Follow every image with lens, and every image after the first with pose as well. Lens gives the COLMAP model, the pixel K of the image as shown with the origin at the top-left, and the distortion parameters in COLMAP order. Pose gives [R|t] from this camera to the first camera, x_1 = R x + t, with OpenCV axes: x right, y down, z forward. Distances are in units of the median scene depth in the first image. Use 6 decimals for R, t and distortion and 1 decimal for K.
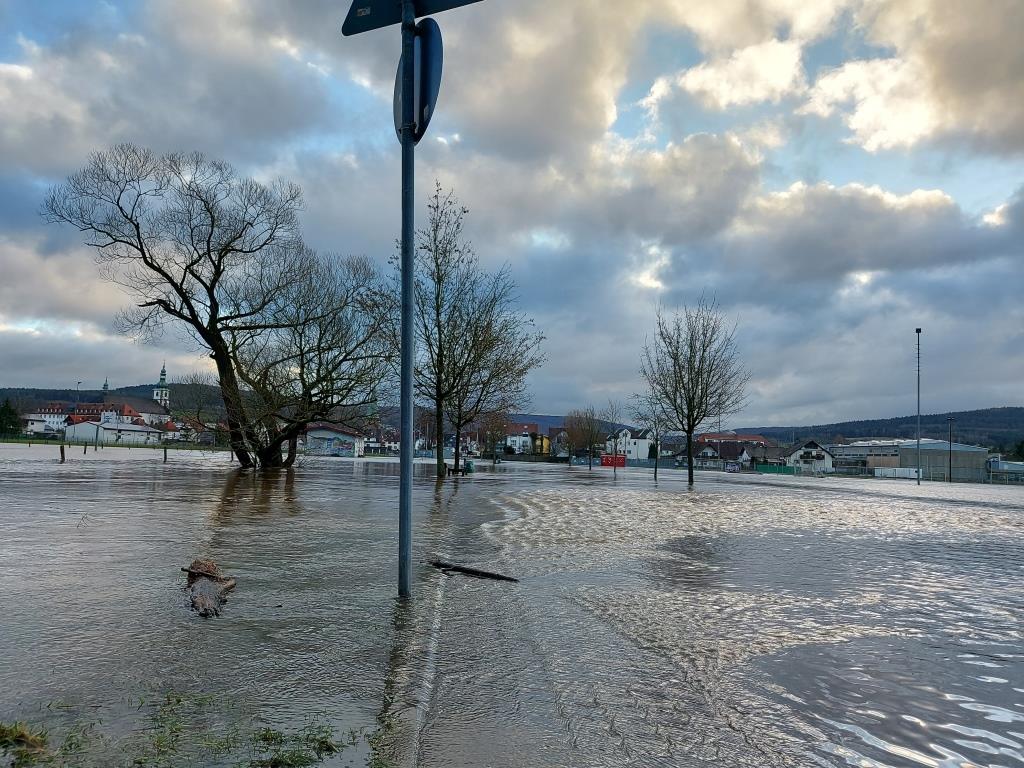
lens RADIAL K [[737.1, 0, 506.8], [0, 737.1, 385.7], [0, 0, 1]] dist [0.073297, -0.074763]
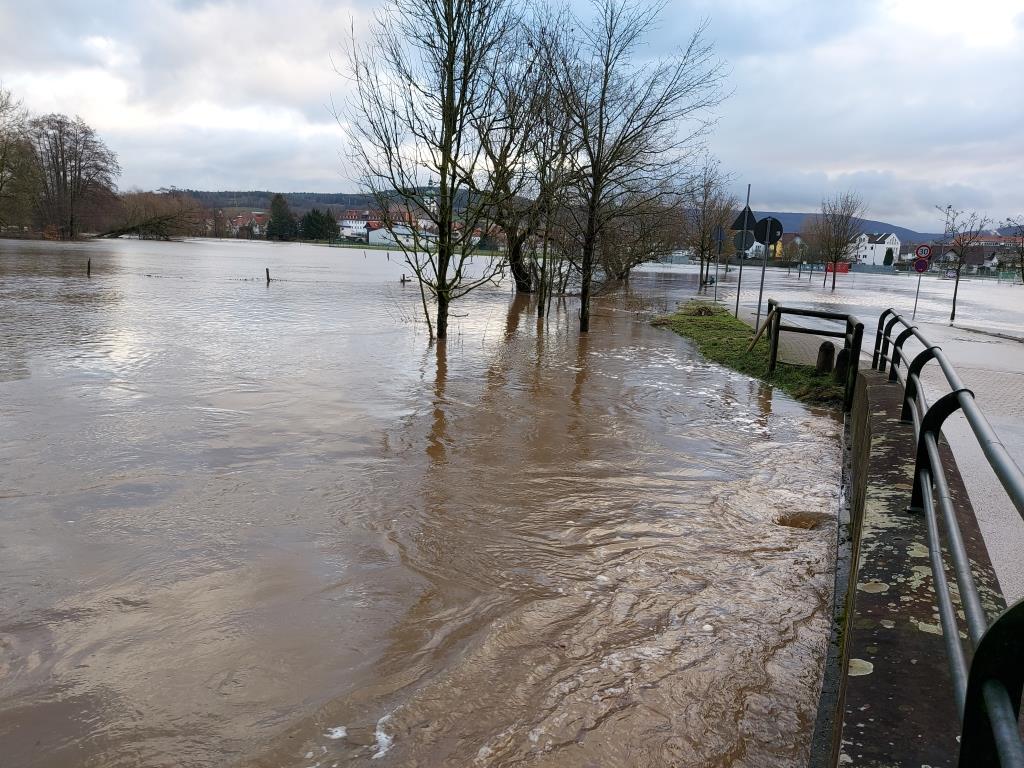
lens RADIAL K [[737.1, 0, 506.8], [0, 737.1, 385.7], [0, 0, 1]] dist [0.073297, -0.074763]
pose [[0.955615, 0.058083, -0.288838, -0.000292], [0.020927, 0.964516, 0.263192, -0.021724], [0.293875, -0.257555, 0.920490, -0.155638]]
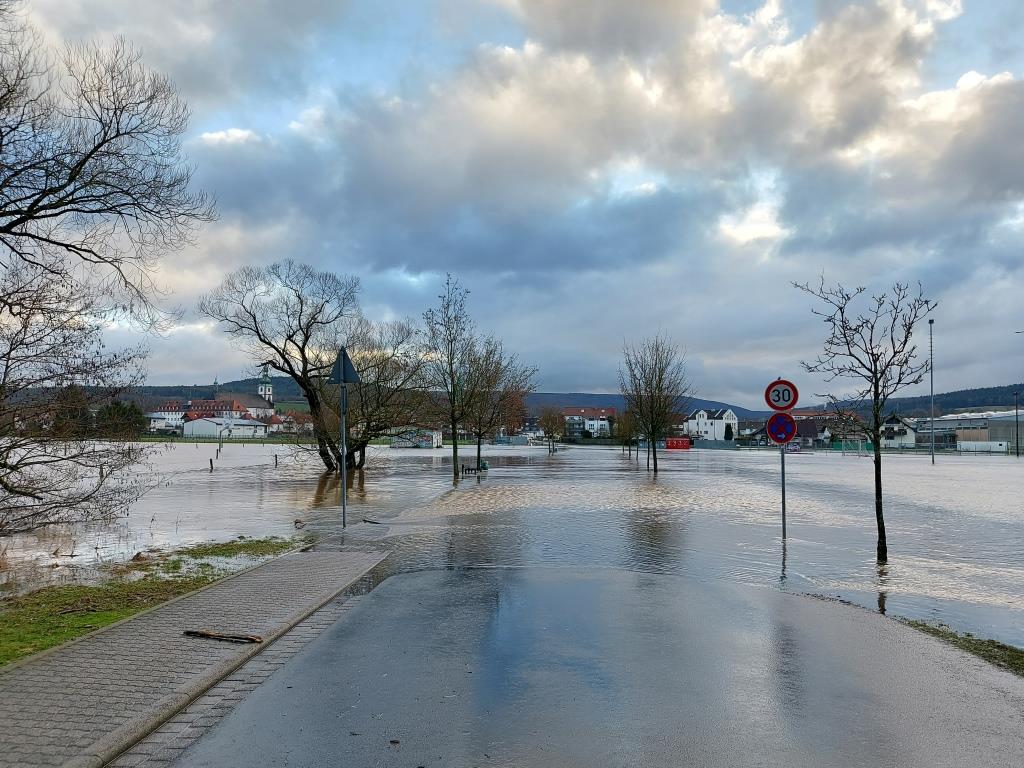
lens RADIAL K [[743.6, 0, 515.2], [0, 743.6, 387.0], [0, 0, 1]] dist [0.076041, -0.073428]
pose [[0.993264, -0.035322, -0.110355, 0.020624], [0.038326, 0.998947, 0.025216, -0.008973], [0.109348, -0.029275, 0.993572, -0.048353]]
